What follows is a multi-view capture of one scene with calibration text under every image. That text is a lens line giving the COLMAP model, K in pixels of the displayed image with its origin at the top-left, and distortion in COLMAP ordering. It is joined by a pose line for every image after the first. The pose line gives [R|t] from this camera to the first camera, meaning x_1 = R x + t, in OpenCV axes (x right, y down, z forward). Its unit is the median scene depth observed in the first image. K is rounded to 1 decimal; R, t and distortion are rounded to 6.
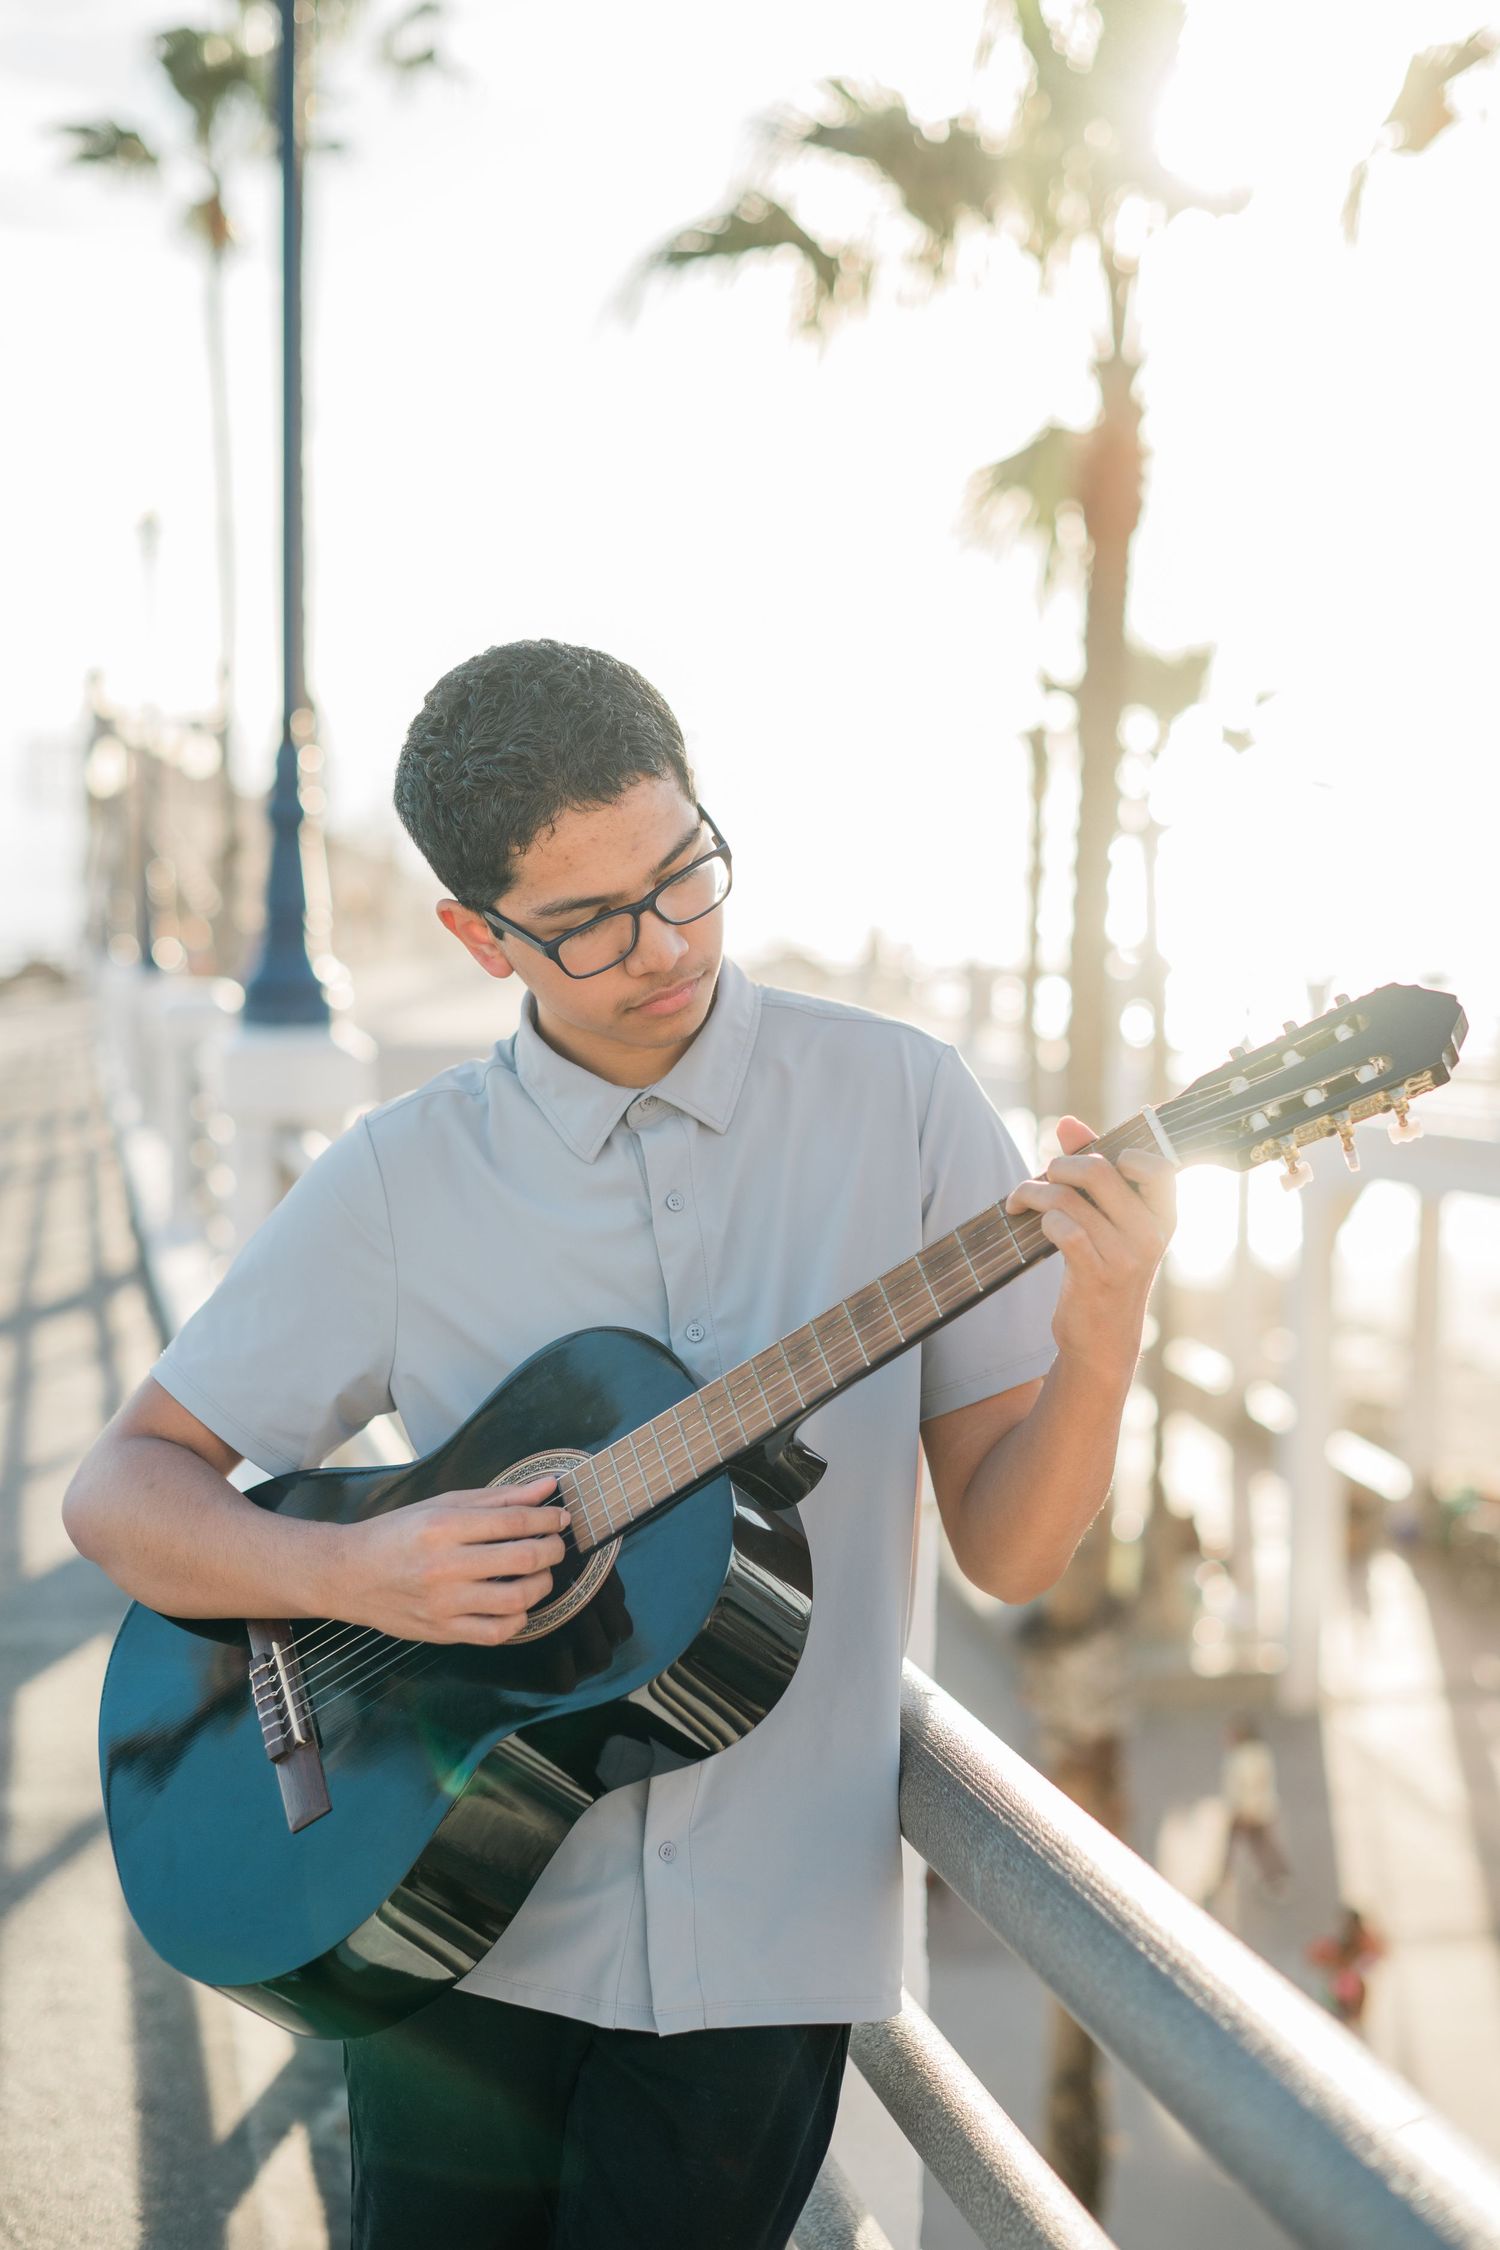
lens RADIAL K [[3359.1, 0, 784.0], [0, 3359.1, 1126.2], [0, 0, 1]] dist [-0.106808, 0.019860]
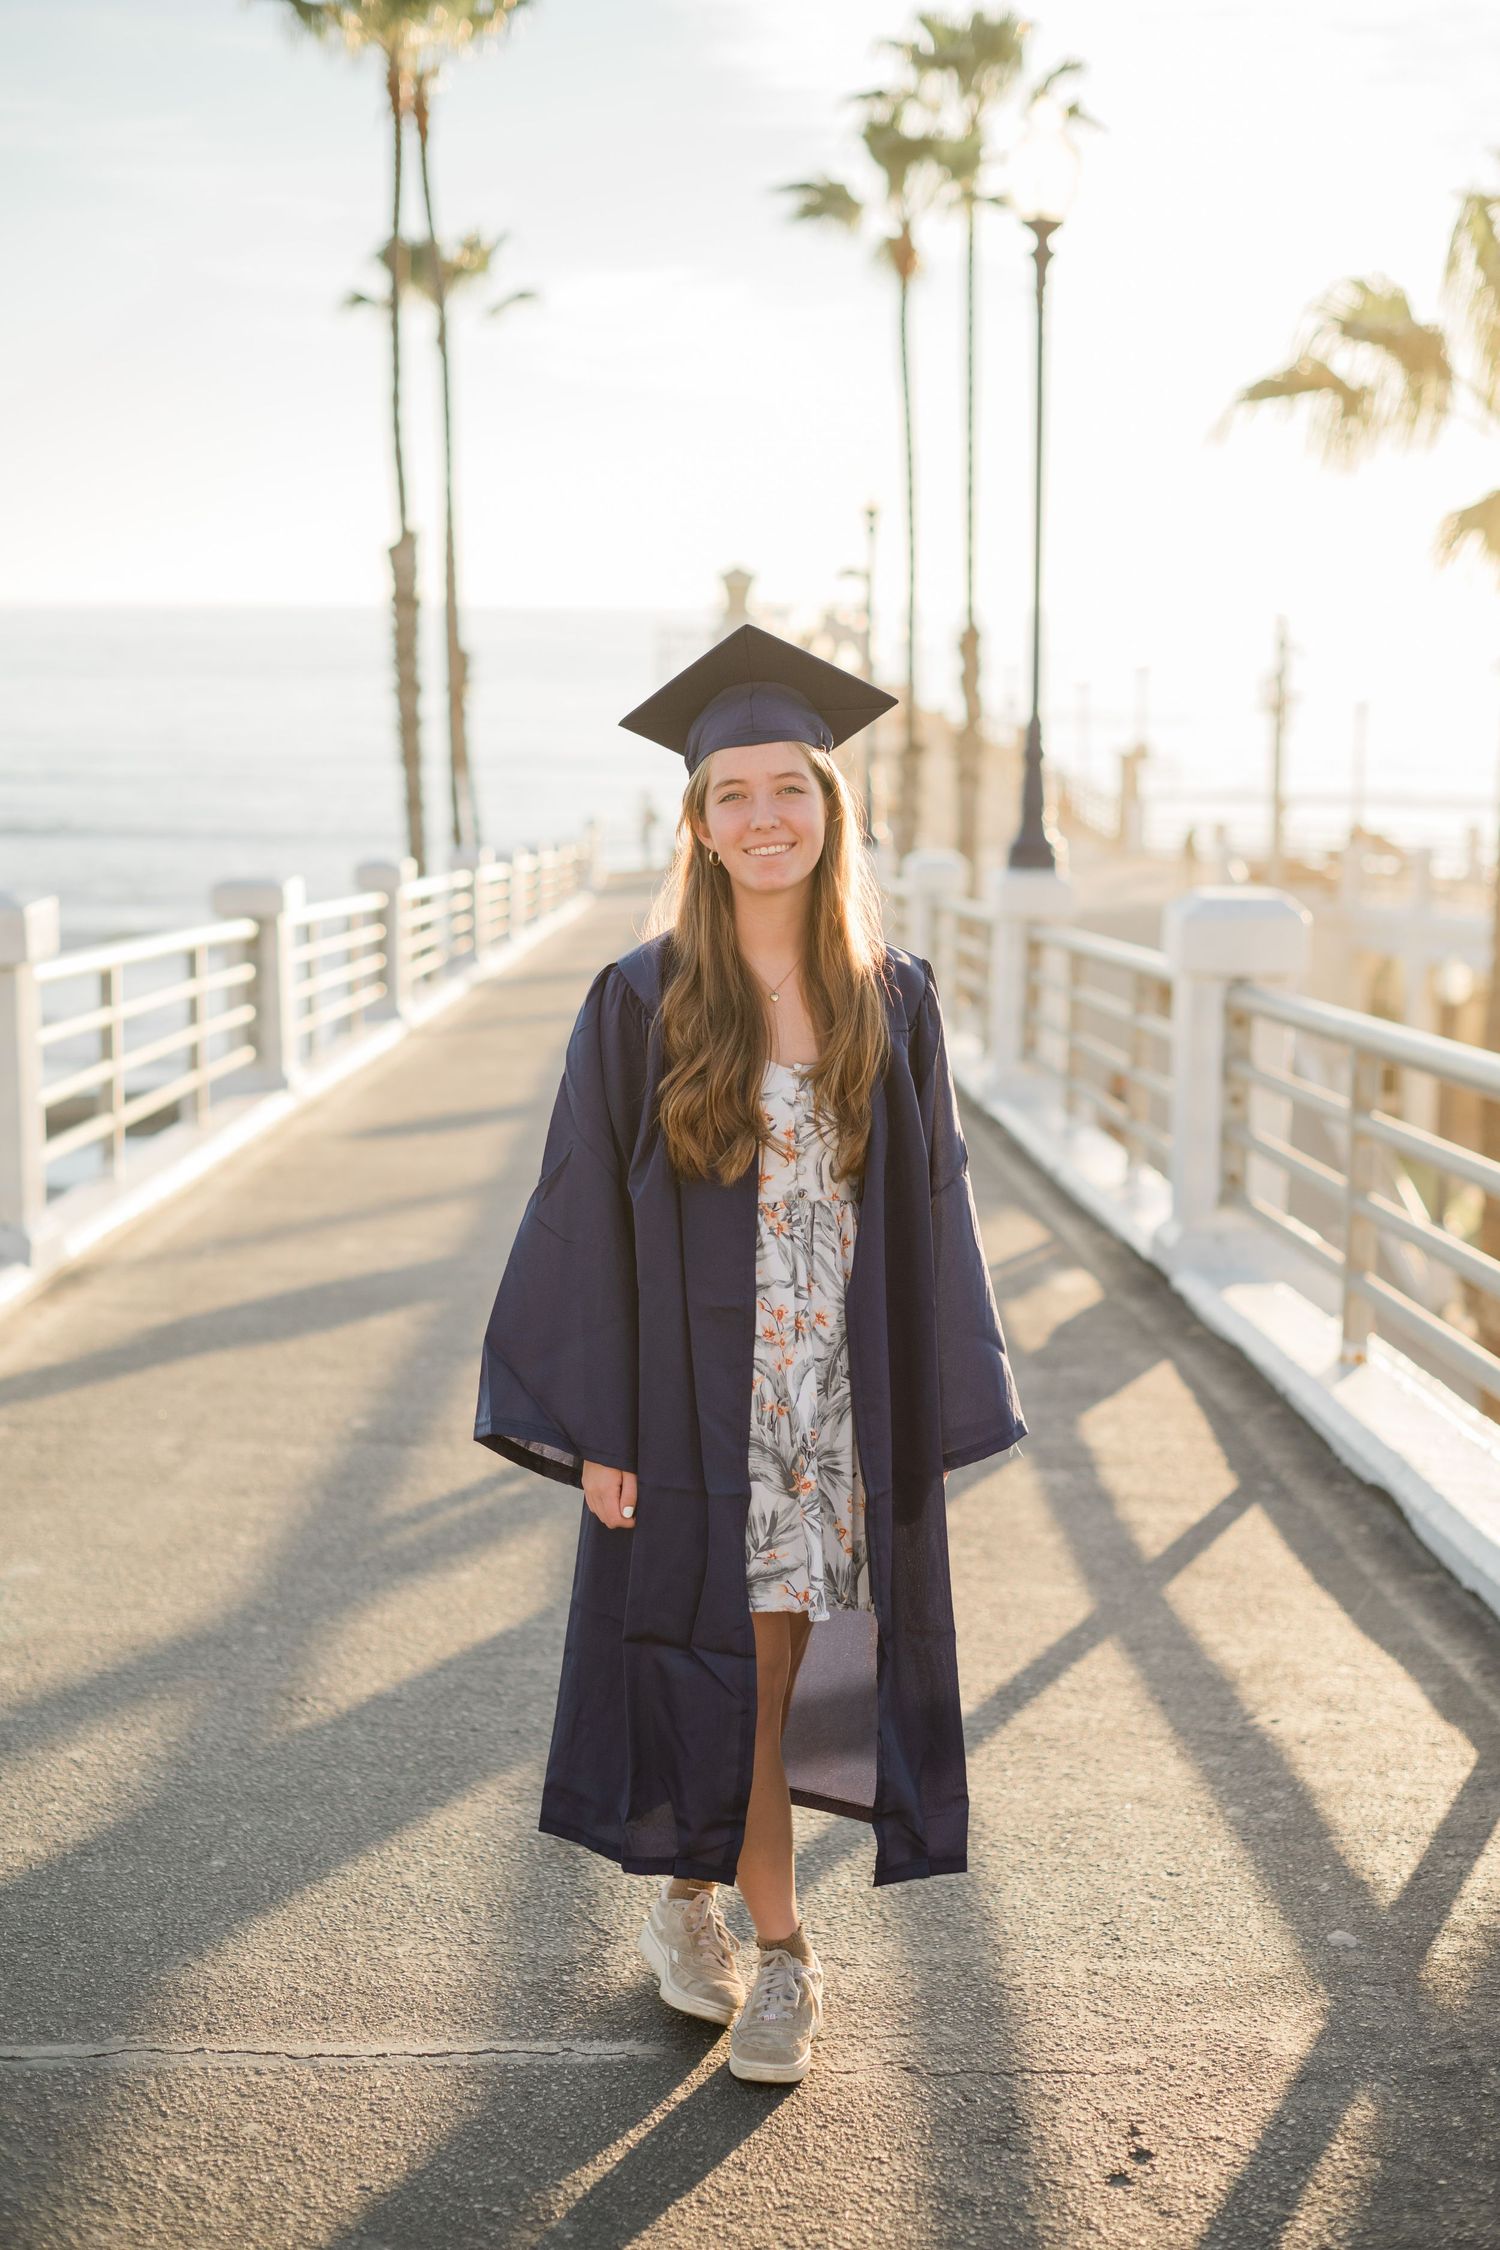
lens RADIAL K [[3359.1, 0, 784.0], [0, 3359.1, 1126.2], [0, 0, 1]] dist [-0.106808, 0.019860]
pose [[0.984452, 0.023434, -0.174083, 0.022979], [-0.017530, 0.999220, 0.035375, 0.026645], [0.174776, -0.031773, 0.984095, -0.463086]]
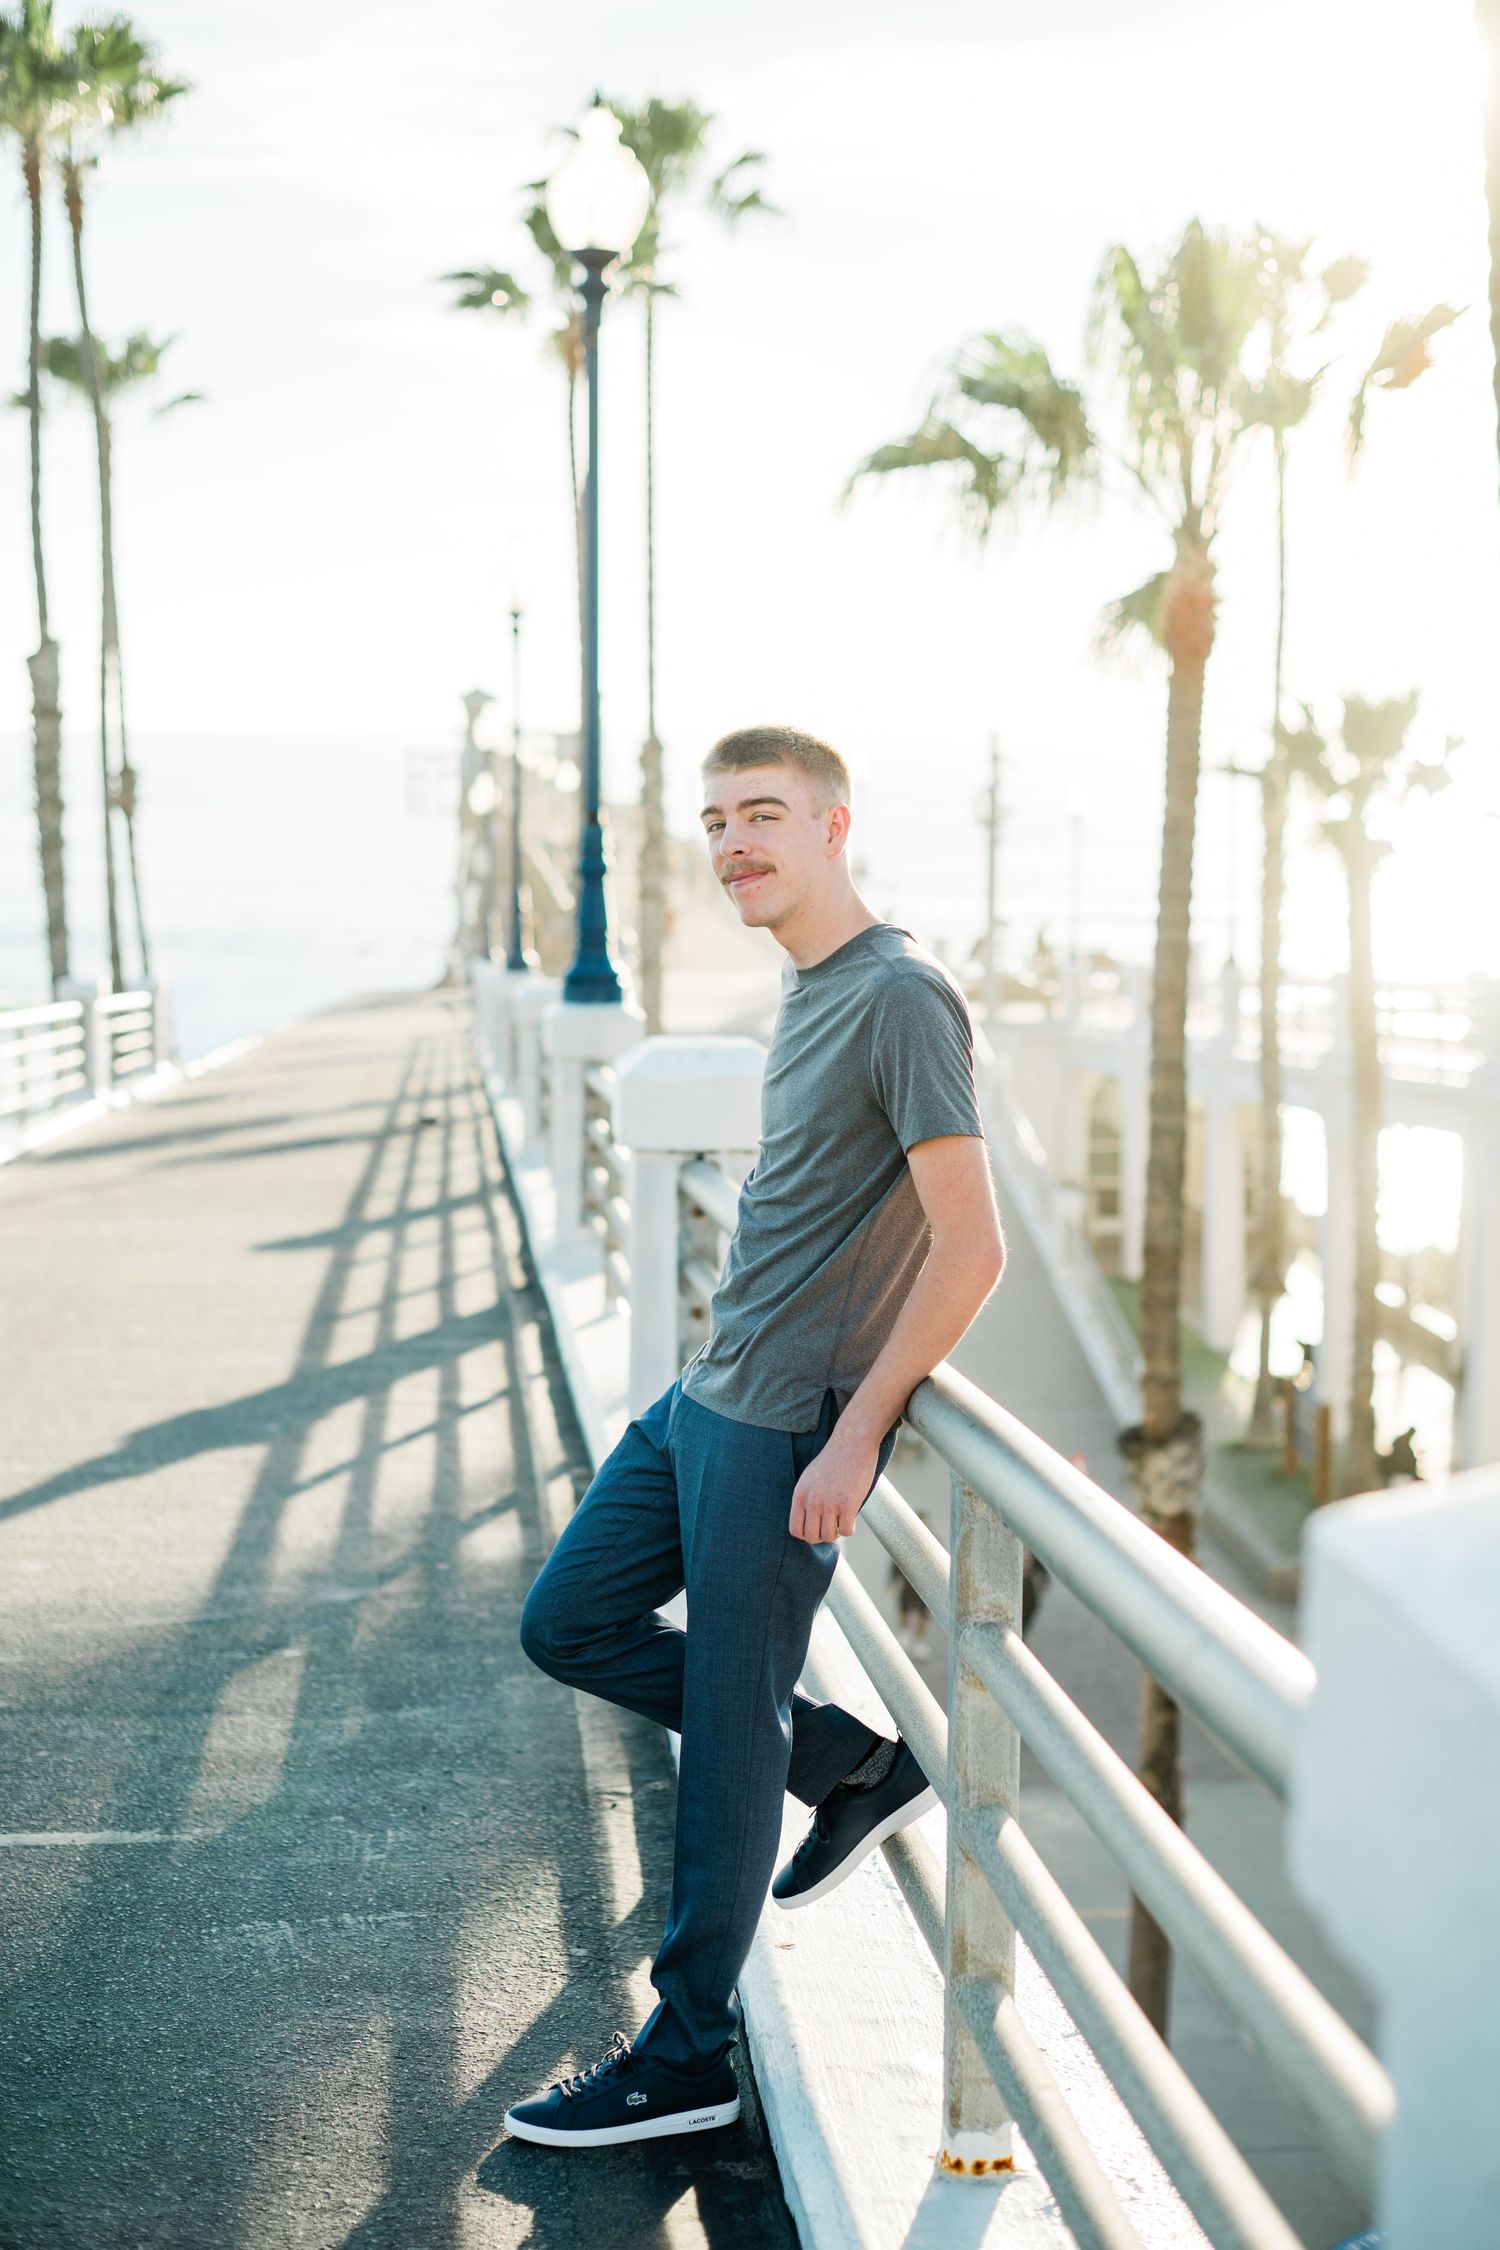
lens RADIAL K [[3286.3, 0, 762.8], [0, 3286.3, 1128.5], [0, 0, 1]] dist [-0.103572, 0.049295]
pose [[0.993391, 0.007000, -0.114569, 0.059941], [-0.006901, 0.999975, 0.001256, 0.015478], [0.114575, -0.000457, 0.993414, -0.293425]]
